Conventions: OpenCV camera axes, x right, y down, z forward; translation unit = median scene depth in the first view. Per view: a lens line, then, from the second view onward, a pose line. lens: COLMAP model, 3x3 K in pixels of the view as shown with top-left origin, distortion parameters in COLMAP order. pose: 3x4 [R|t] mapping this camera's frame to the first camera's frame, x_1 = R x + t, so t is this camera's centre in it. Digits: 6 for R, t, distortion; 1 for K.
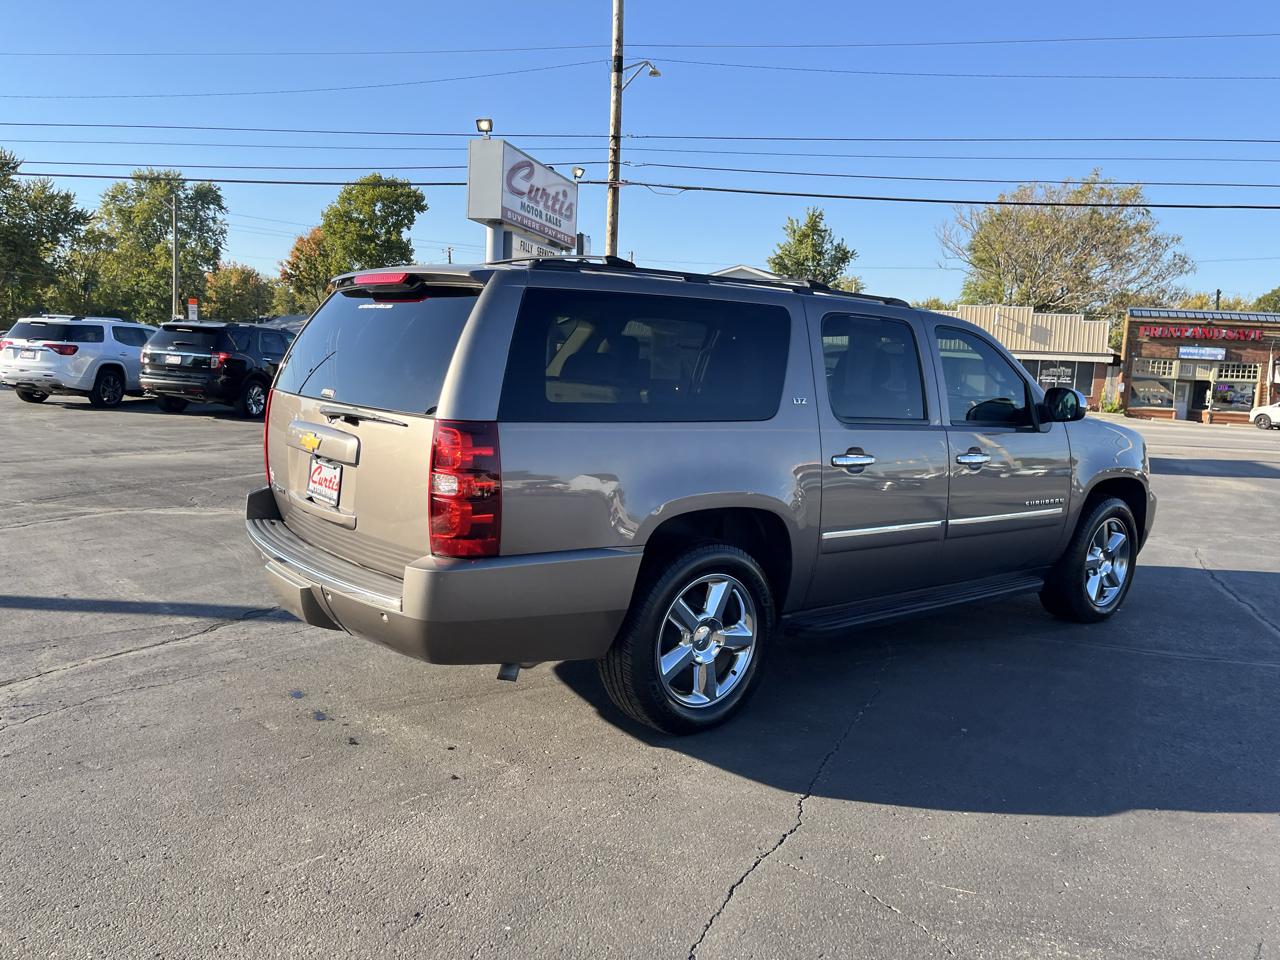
lens RADIAL K [[969.4, 0, 648.7], [0, 969.4, 471.2], [0, 0, 1]] dist [0.062024, -0.078844]
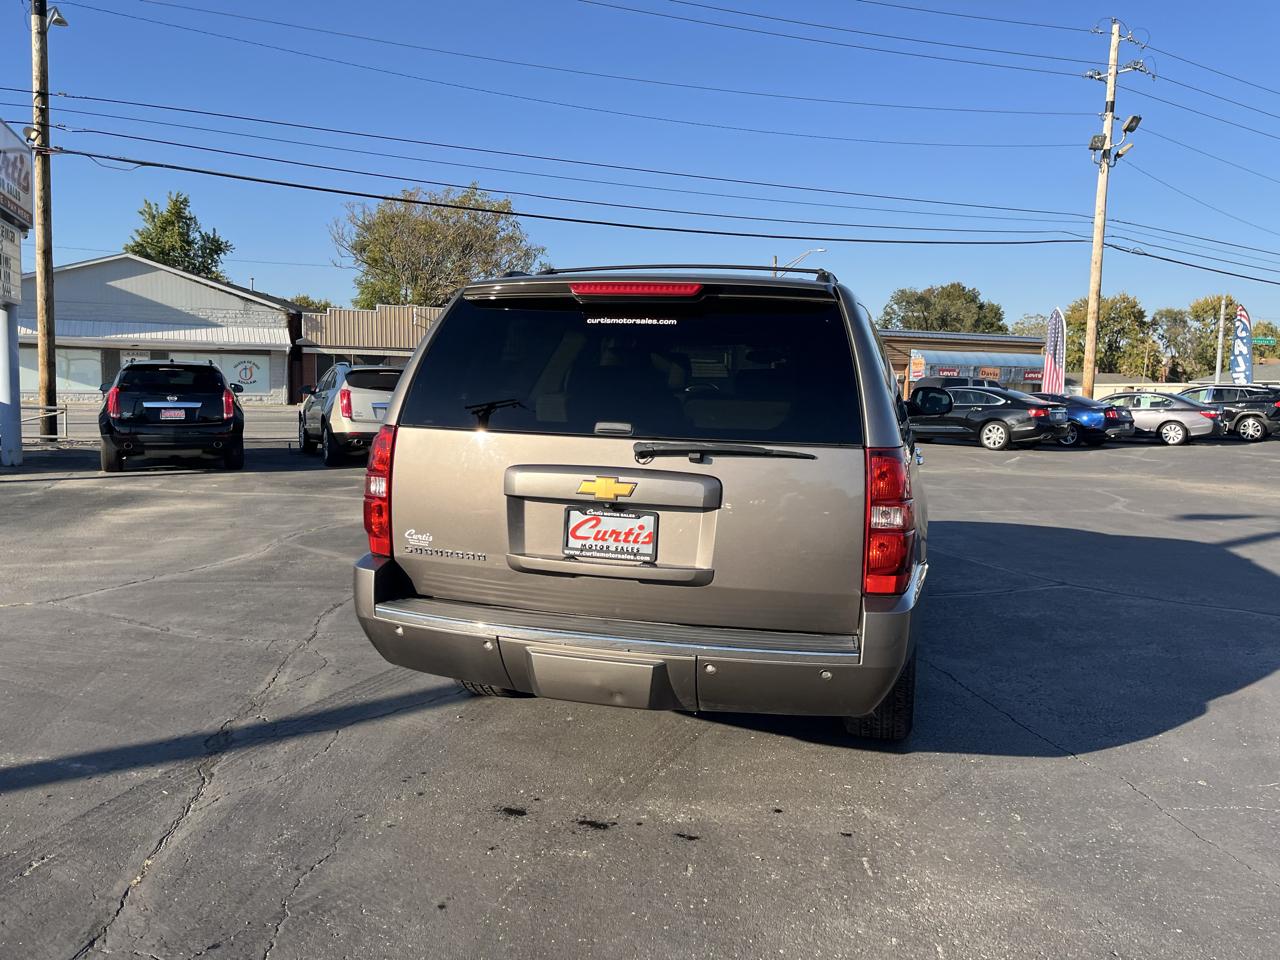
lens RADIAL K [[969.4, 0, 651.5], [0, 969.4, 469.9], [0, 0, 1]] dist [0.062024, -0.078844]
pose [[0.806670, -0.085528, 0.584781, -0.165976], [0.085177, 0.995968, 0.028169, -0.013749], [-0.584832, 0.027087, 0.810702, 0.067748]]
